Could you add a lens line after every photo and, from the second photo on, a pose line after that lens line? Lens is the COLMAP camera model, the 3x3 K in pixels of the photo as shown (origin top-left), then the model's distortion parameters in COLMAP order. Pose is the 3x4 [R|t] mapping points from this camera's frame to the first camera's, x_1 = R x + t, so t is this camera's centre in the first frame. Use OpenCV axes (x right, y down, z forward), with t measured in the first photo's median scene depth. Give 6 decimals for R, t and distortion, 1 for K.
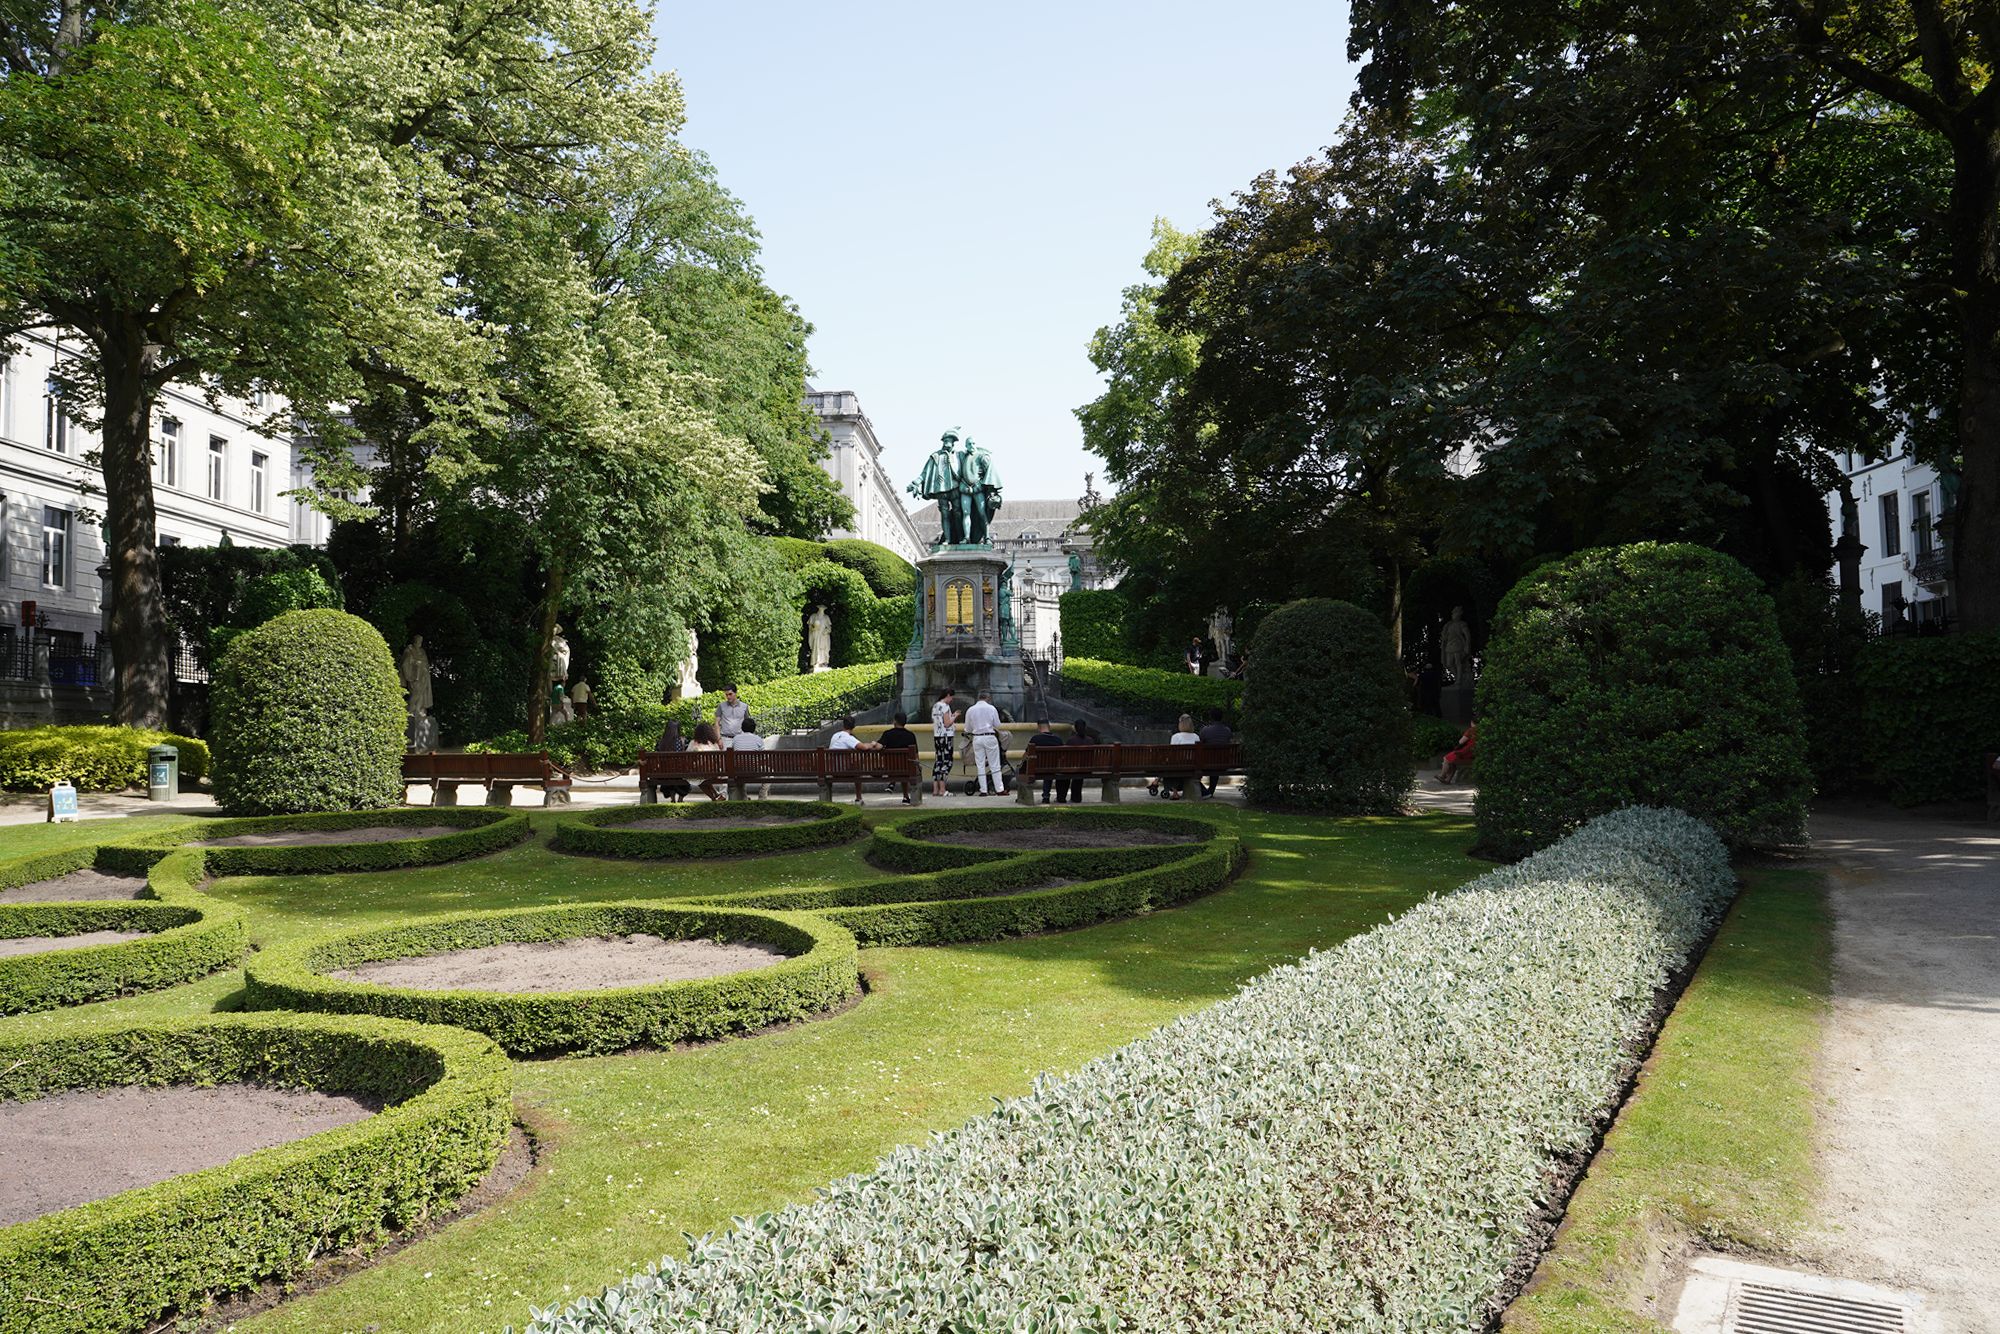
lens RADIAL K [[1374.1, 0, 1002.4], [0, 1374.1, 675.3], [0, 0, 1]] dist [-0.001352, 0.002162]
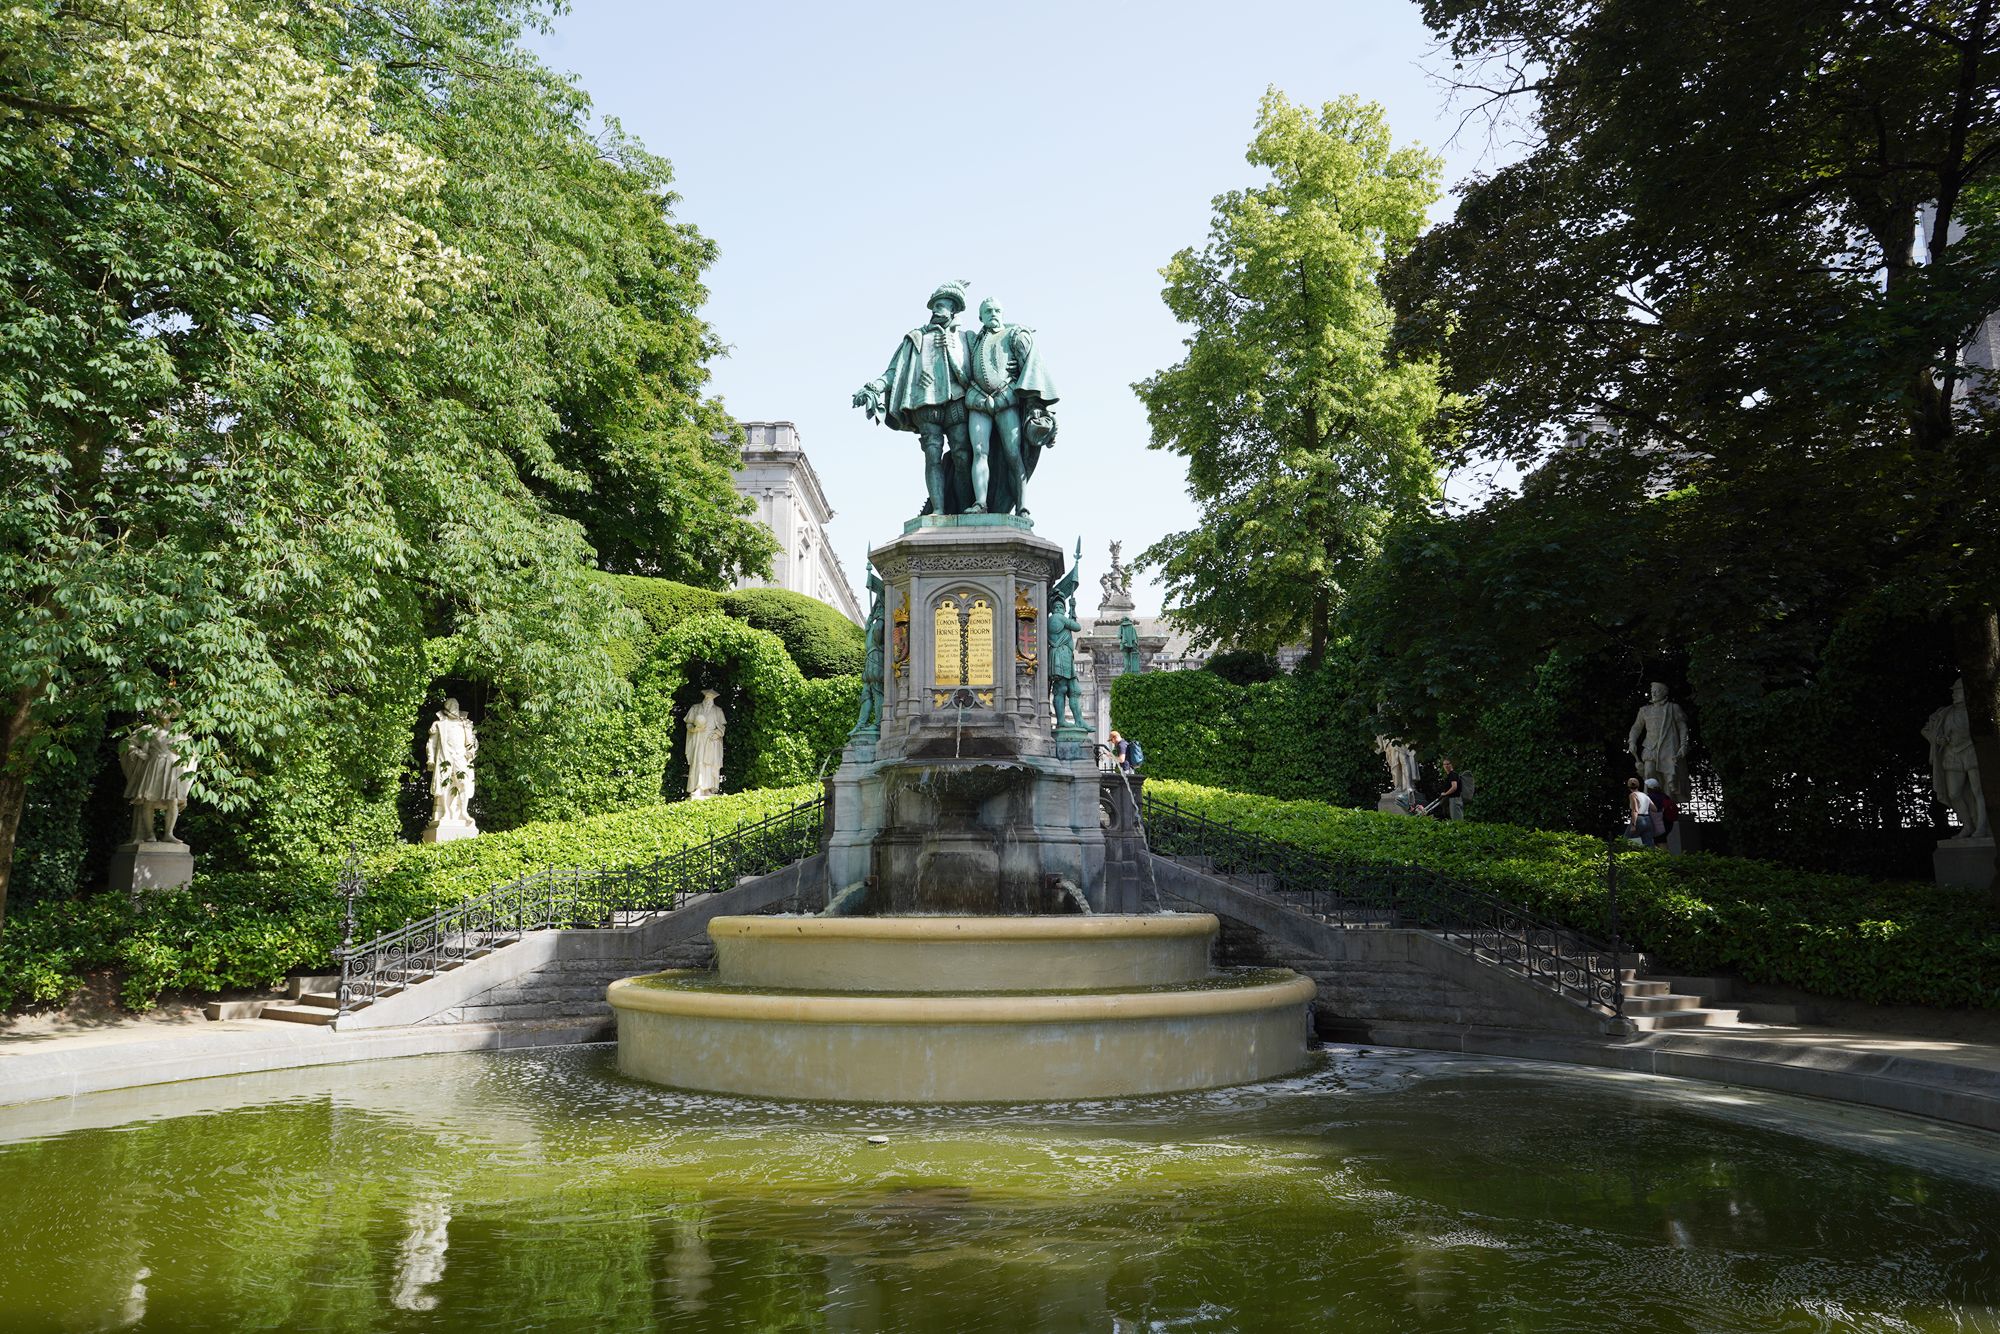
lens RADIAL K [[1342.4, 0, 1000.0], [0, 1342.4, 667.0], [0, 0, 1]] dist [-0.001441, 0.003728]
pose [[0.999495, 0.015026, 0.028014, -0.028262], [-0.011528, 0.992573, -0.121102, 0.008652], [-0.029625, 0.120718, 0.992245, 0.505416]]
